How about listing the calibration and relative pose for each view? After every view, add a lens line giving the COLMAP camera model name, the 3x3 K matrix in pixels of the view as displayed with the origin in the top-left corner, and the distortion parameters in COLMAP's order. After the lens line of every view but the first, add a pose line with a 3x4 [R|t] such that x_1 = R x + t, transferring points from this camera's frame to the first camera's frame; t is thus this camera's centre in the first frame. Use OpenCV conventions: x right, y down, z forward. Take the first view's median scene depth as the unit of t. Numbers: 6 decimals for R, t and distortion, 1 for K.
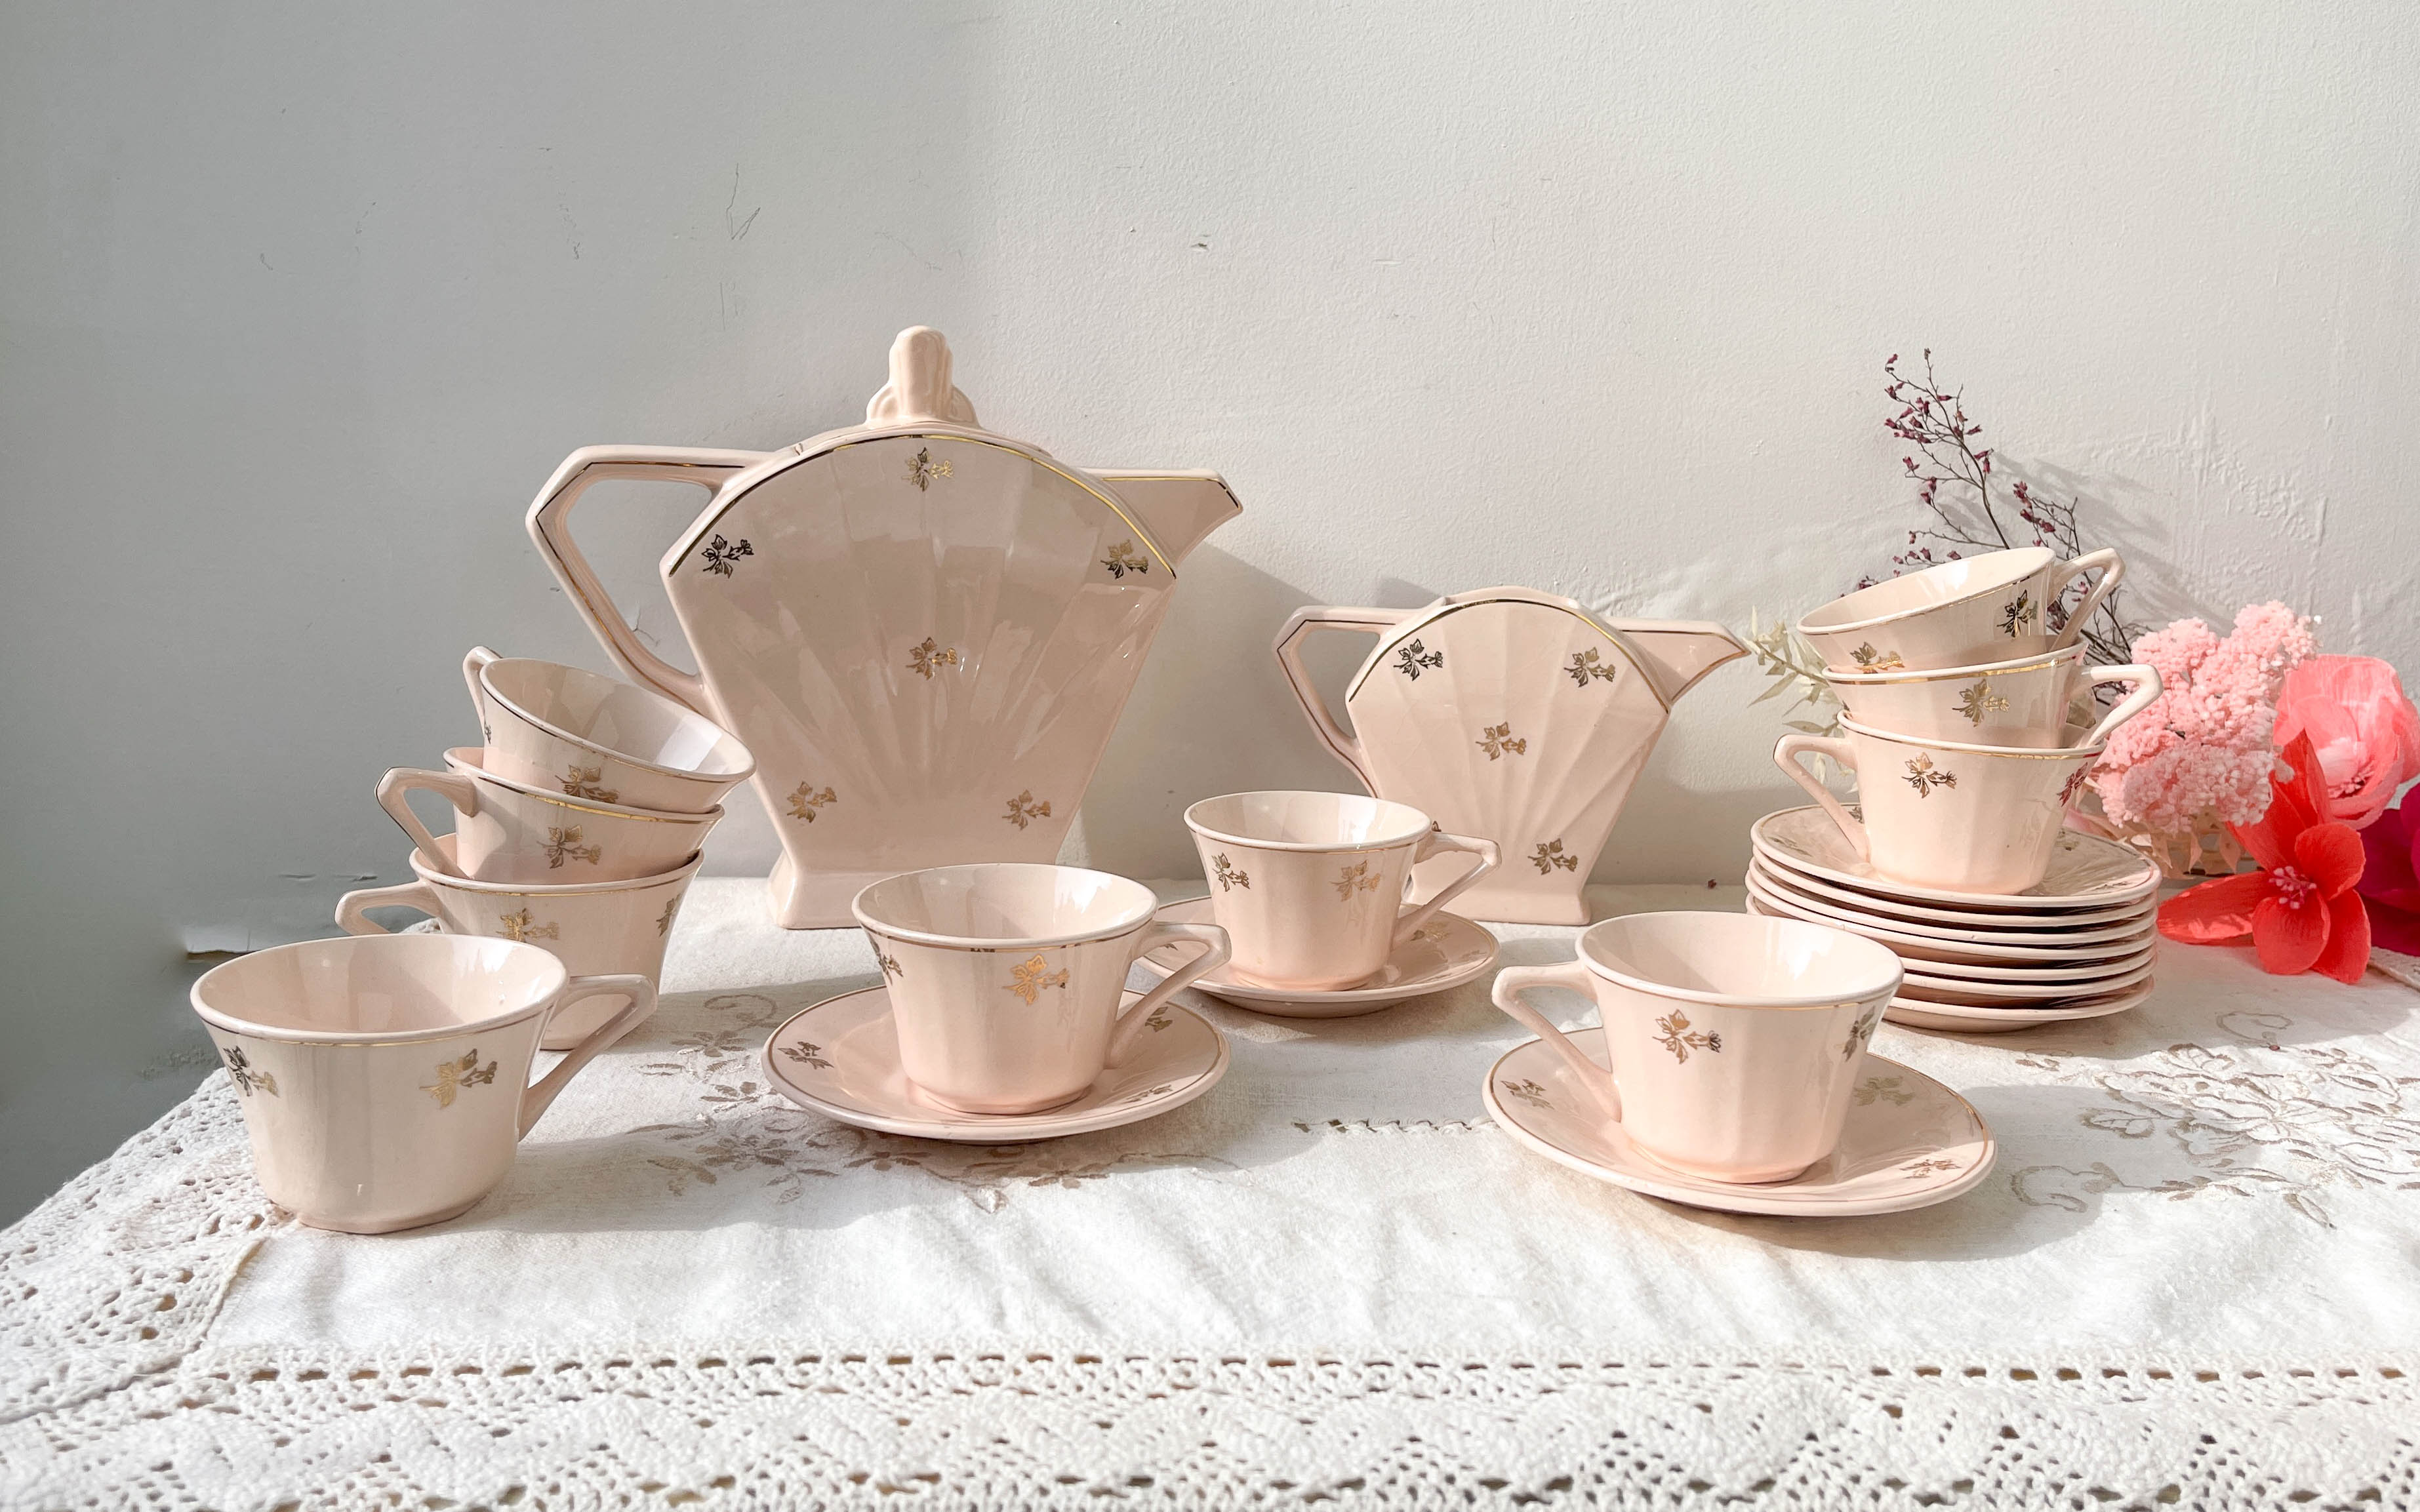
lens RADIAL K [[1966.4, 0, 1210.0], [0, 1966.4, 756.0], [0, 0, 1]] dist [0.019229, -0.004002]
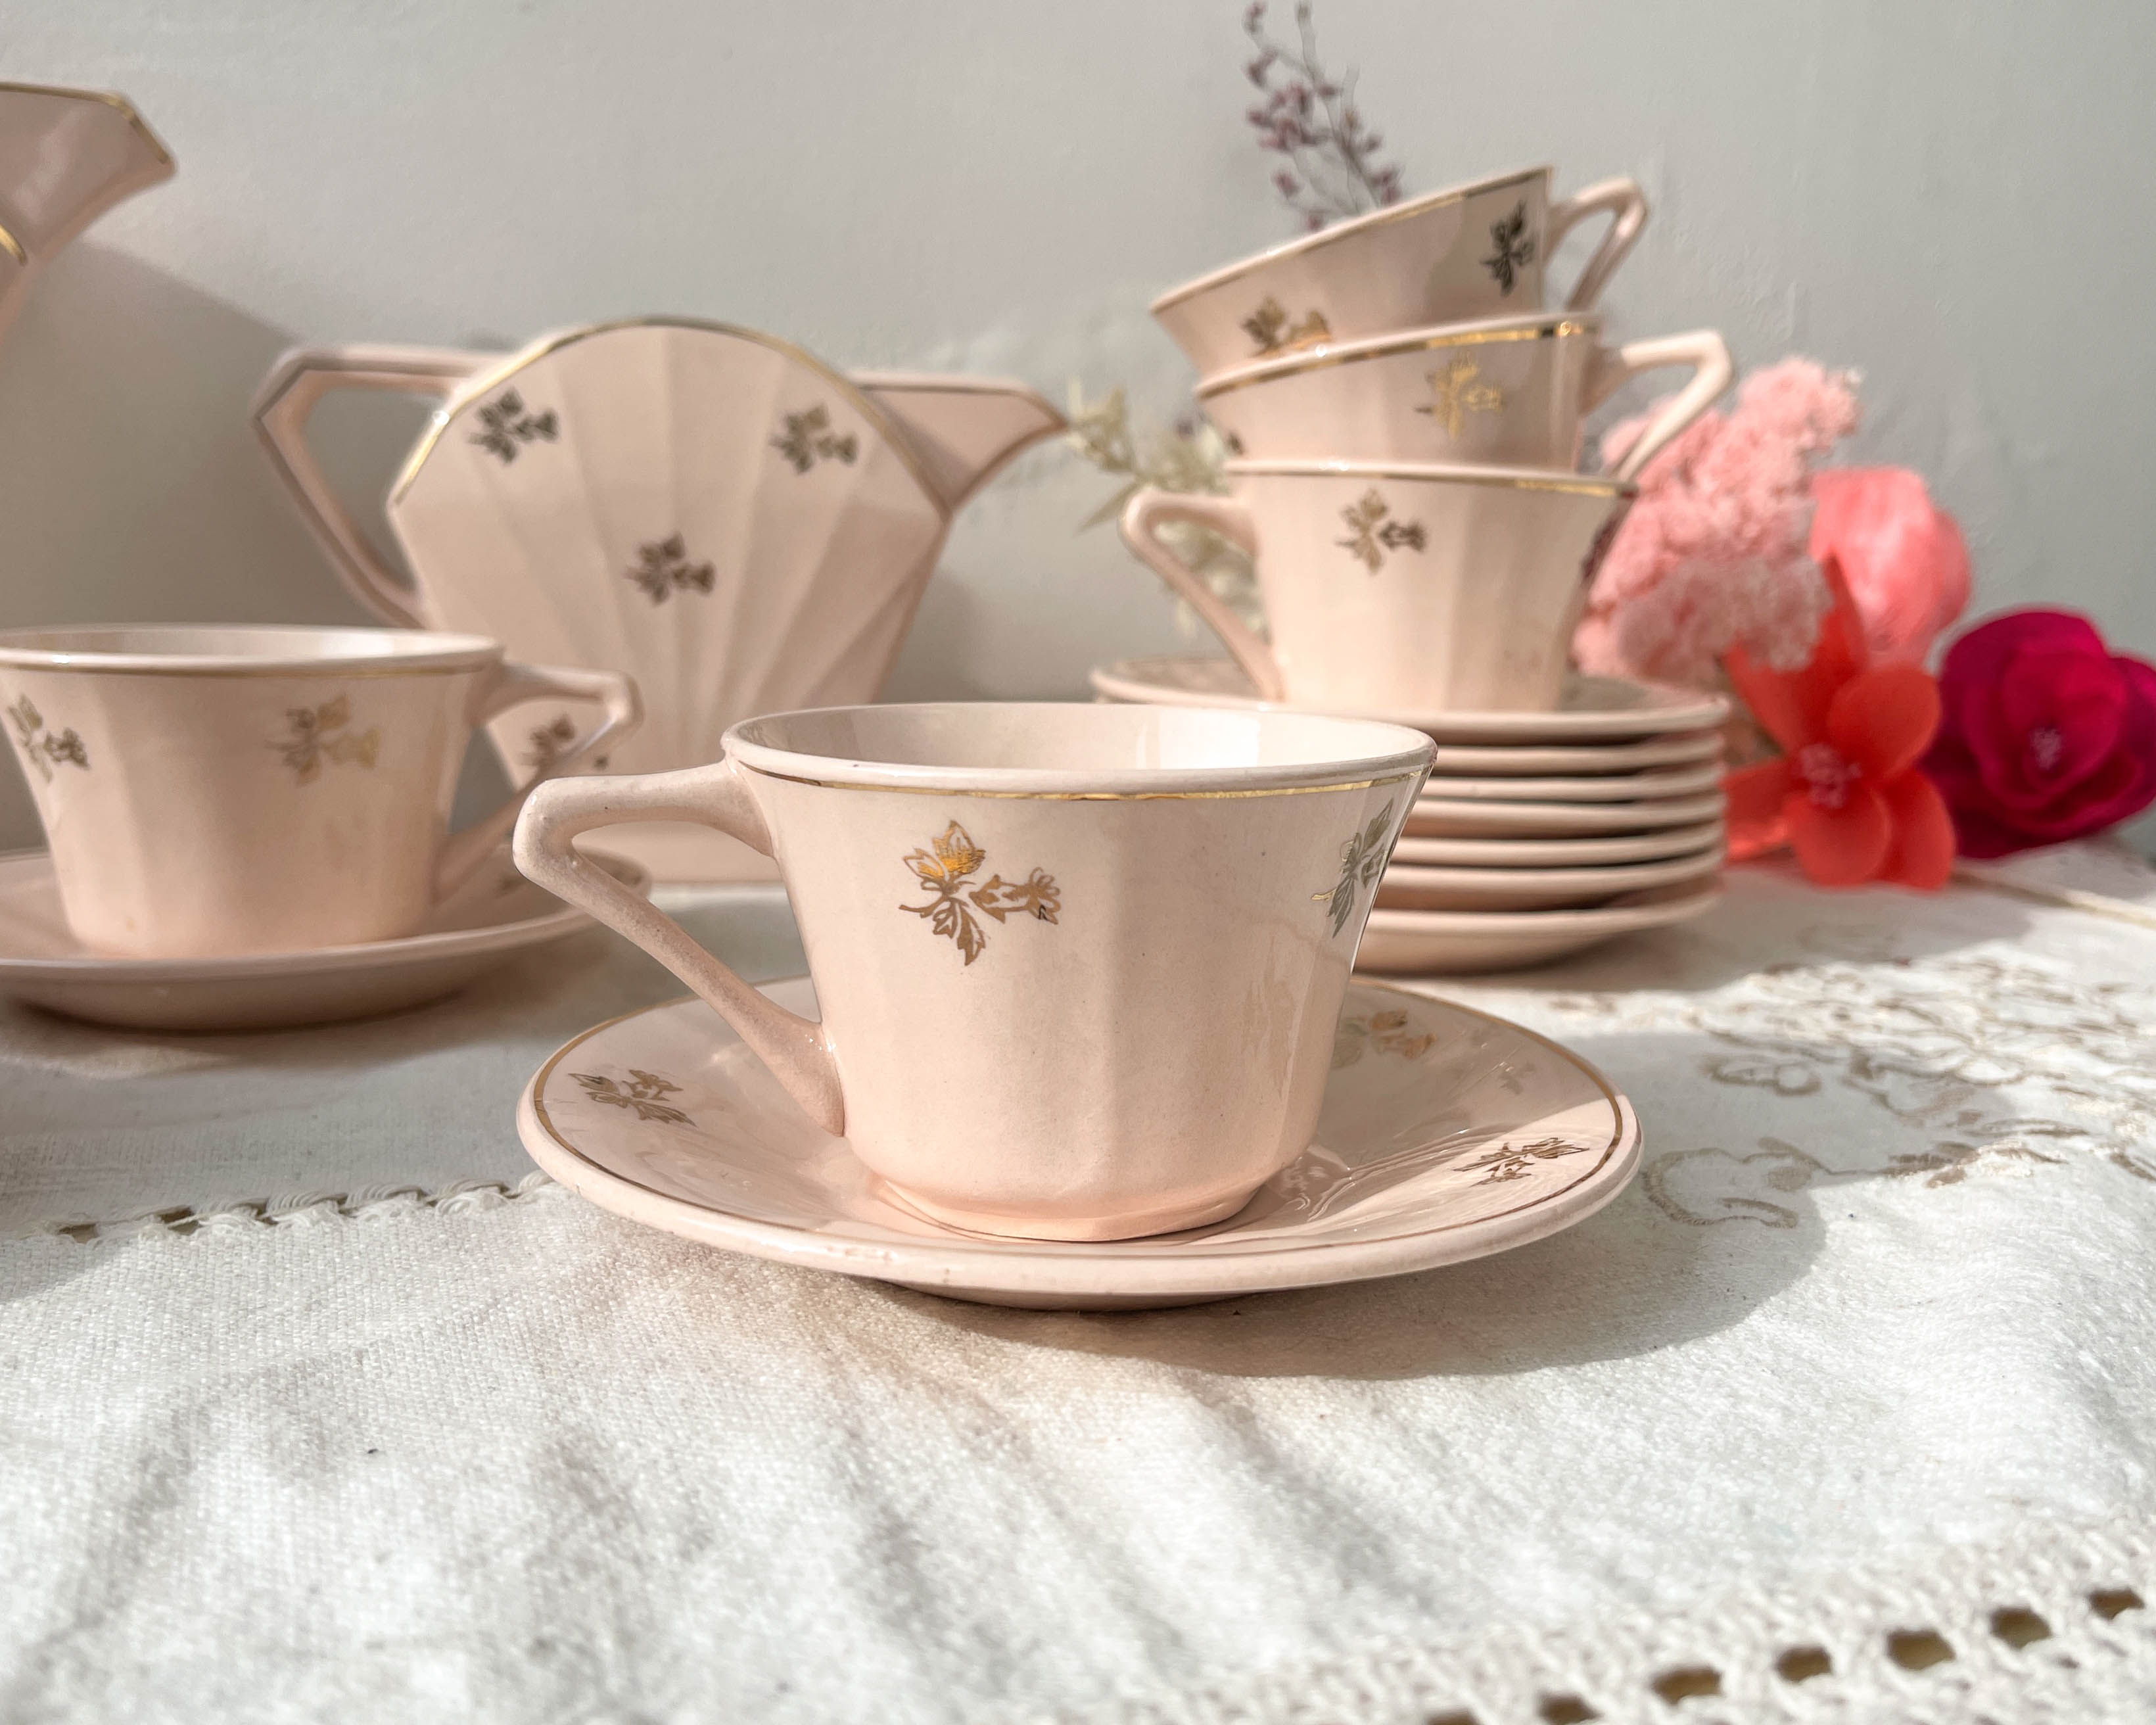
lens RADIAL K [[2061.1, 0, 1174.8], [0, 2061.1, 850.6], [0, 0, 1]] dist [0.006883, -0.016325]
pose [[0.948708, -0.042508, 0.313284, 0.111290], [0.049771, 0.998645, -0.015218, 0.107973], [-0.312213, 0.030030, 0.949537, 0.438839]]
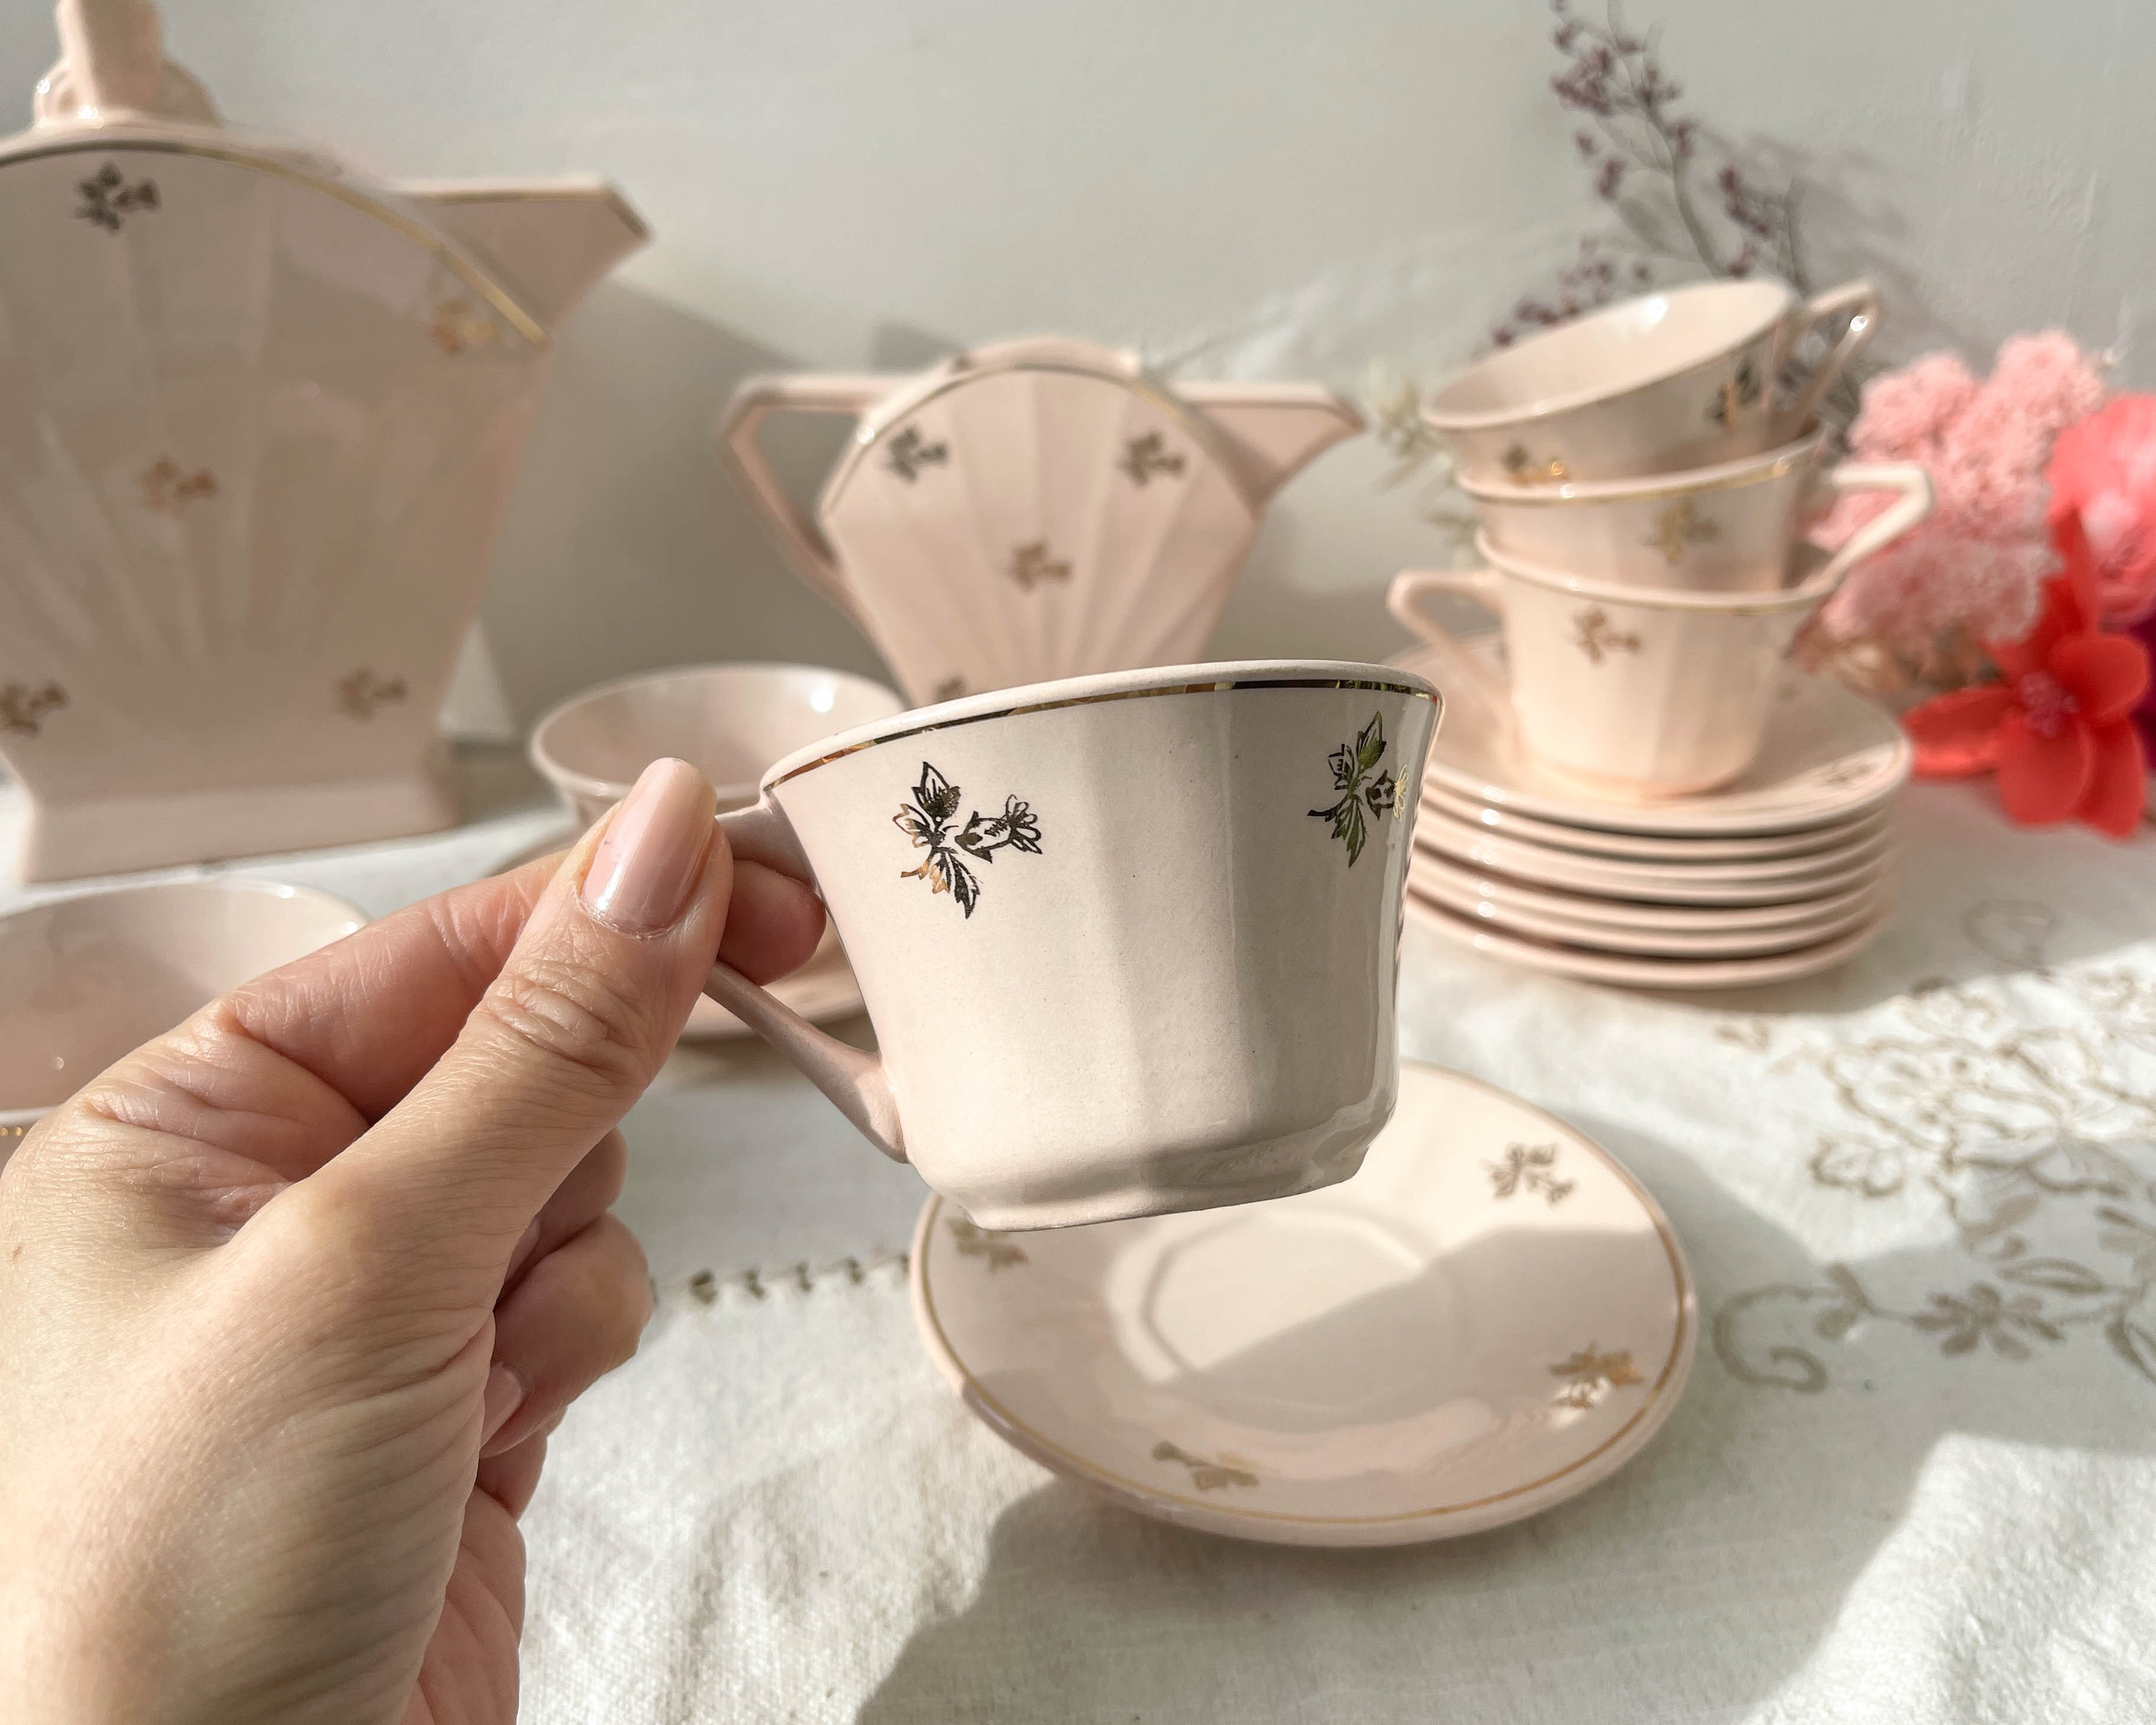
lens RADIAL K [[1840.7, 0, 1133.1], [0, 1840.7, 829.2], [0, 0, 1]] dist [-0.002250, -0.006771]
pose [[0.993525, -0.061476, 0.095550, 0.131976], [0.038822, 0.974042, 0.223014, -0.072791], [-0.106779, -0.217861, 0.970121, 0.369913]]
